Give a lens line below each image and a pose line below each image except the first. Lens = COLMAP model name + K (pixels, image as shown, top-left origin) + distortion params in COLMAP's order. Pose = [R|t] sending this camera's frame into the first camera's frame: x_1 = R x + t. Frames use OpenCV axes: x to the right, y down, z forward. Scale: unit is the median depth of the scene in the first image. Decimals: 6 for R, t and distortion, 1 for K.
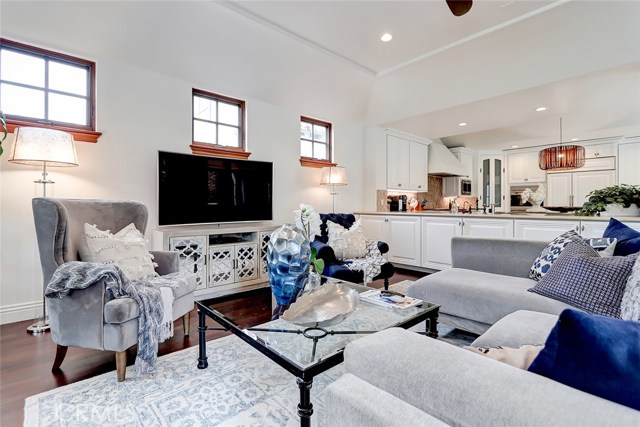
lens RADIAL K [[297.1, 0, 327.9], [0, 297.1, 205.1], [0, 0, 1]] dist [0.000278, -0.002009]
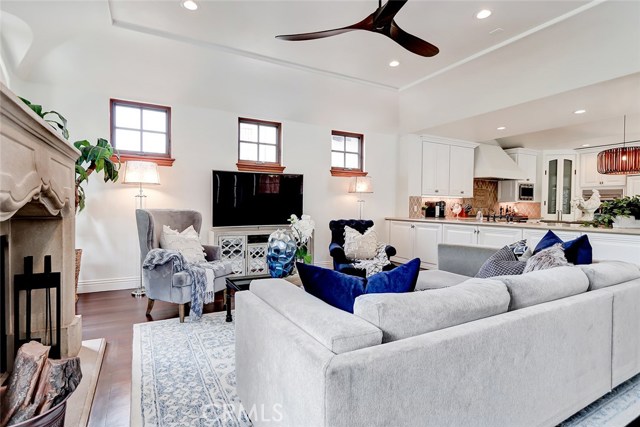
lens RADIAL K [[337.6, 0, 326.3], [0, 337.6, 211.9], [0, 0, 1]] dist [-0.002120, -0.001813]
pose [[0.968636, 0.011518, -0.248218, 0.251025], [-0.007100, 0.999800, 0.018685, -0.025955], [0.248383, -0.016337, 0.968524, -0.279936]]
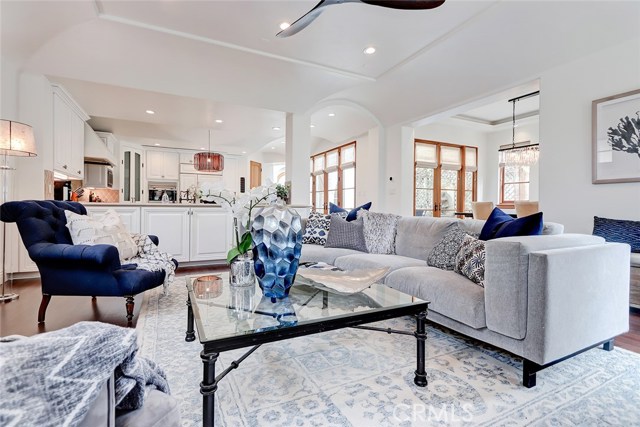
lens RADIAL K [[297.1, 0, 305.3], [0, 297.1, 208.0], [0, 0, 1]] dist [0.000278, -0.002009]
pose [[0.301486, -0.002074, 0.953468, -0.430945], [-0.012229, 0.999907, 0.006042, 0.035140], [-0.953392, -0.013482, 0.301432, 0.318120]]
